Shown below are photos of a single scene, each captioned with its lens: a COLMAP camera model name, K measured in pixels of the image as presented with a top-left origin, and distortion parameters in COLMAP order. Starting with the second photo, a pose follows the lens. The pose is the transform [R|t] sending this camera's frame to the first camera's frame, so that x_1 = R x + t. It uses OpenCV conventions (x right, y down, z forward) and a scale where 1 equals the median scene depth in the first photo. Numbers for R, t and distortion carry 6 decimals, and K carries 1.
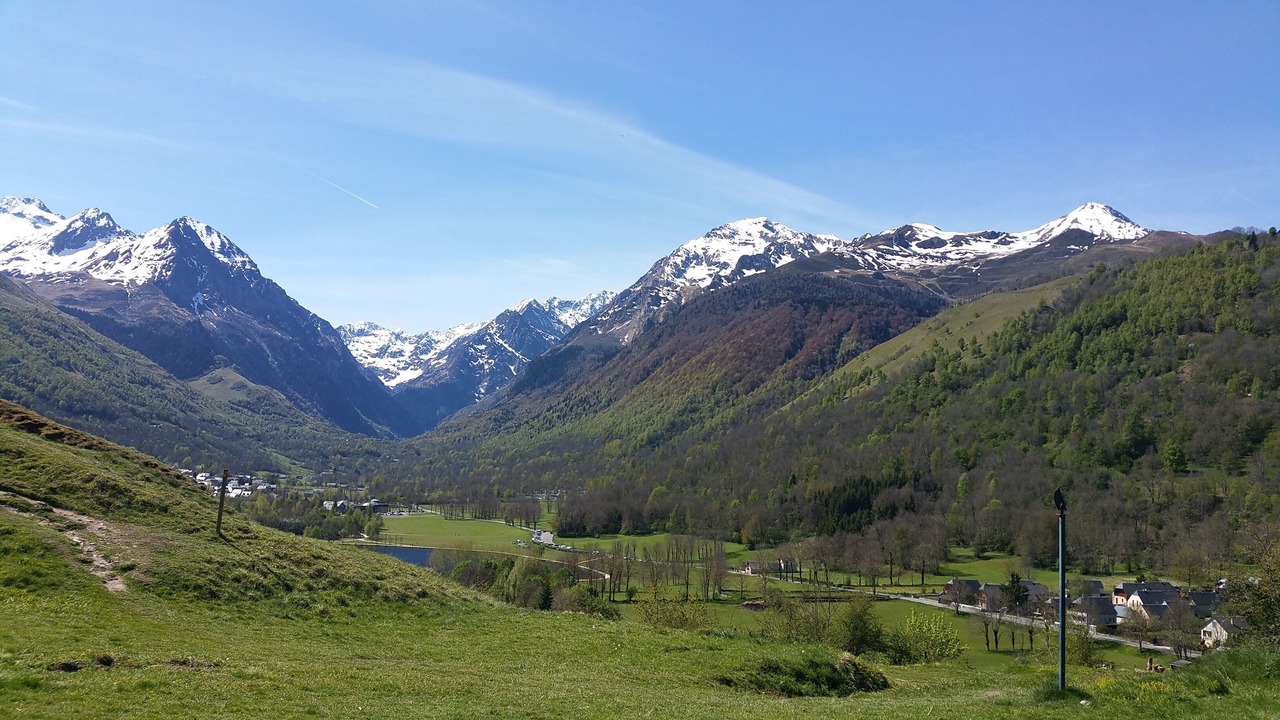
lens RADIAL K [[1003.8, 0, 640.0], [0, 1003.8, 360.0], [0, 0, 1]] dist [0.129887, -0.247386]
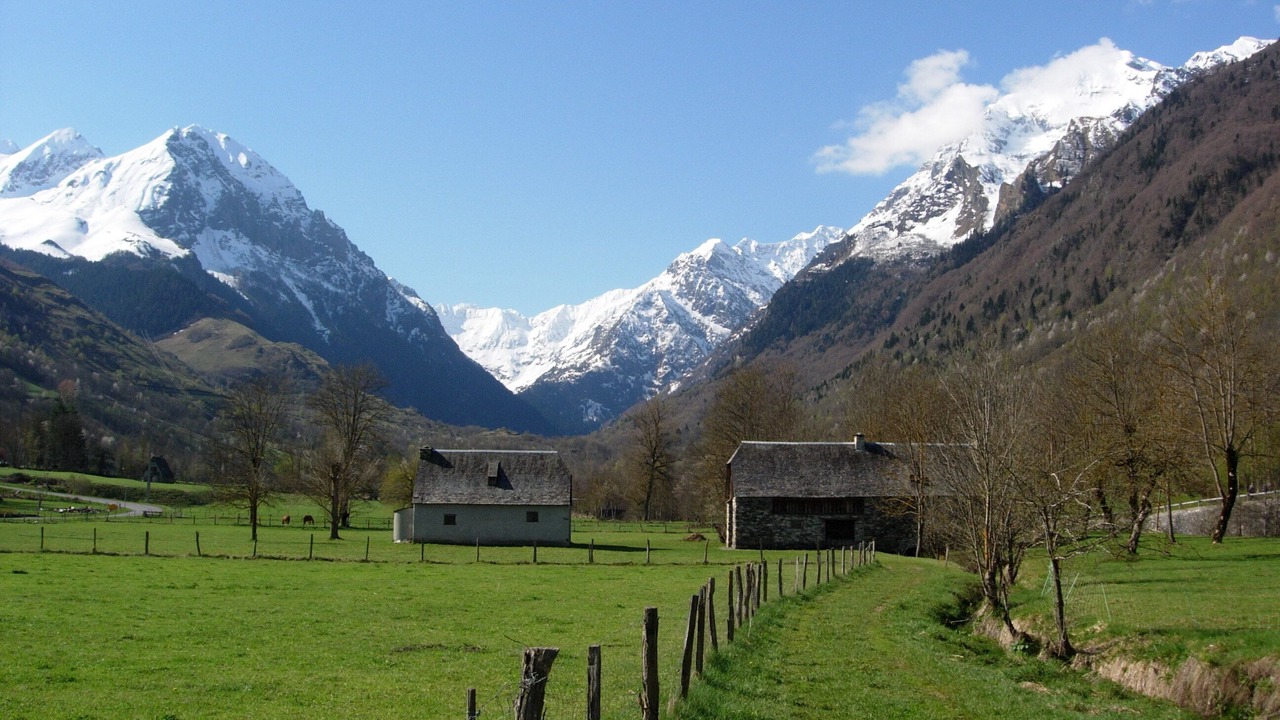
lens RADIAL K [[1348.7, 0, 640.0], [0, 1348.7, 360.0], [0, 0, 1]] dist [-0.197708, 0.087408]
pose [[0.989102, -0.055198, -0.136493, -0.062448], [0.054178, 0.998469, -0.011180, 0.030074], [0.136901, 0.003663, 0.990578, 0.214340]]
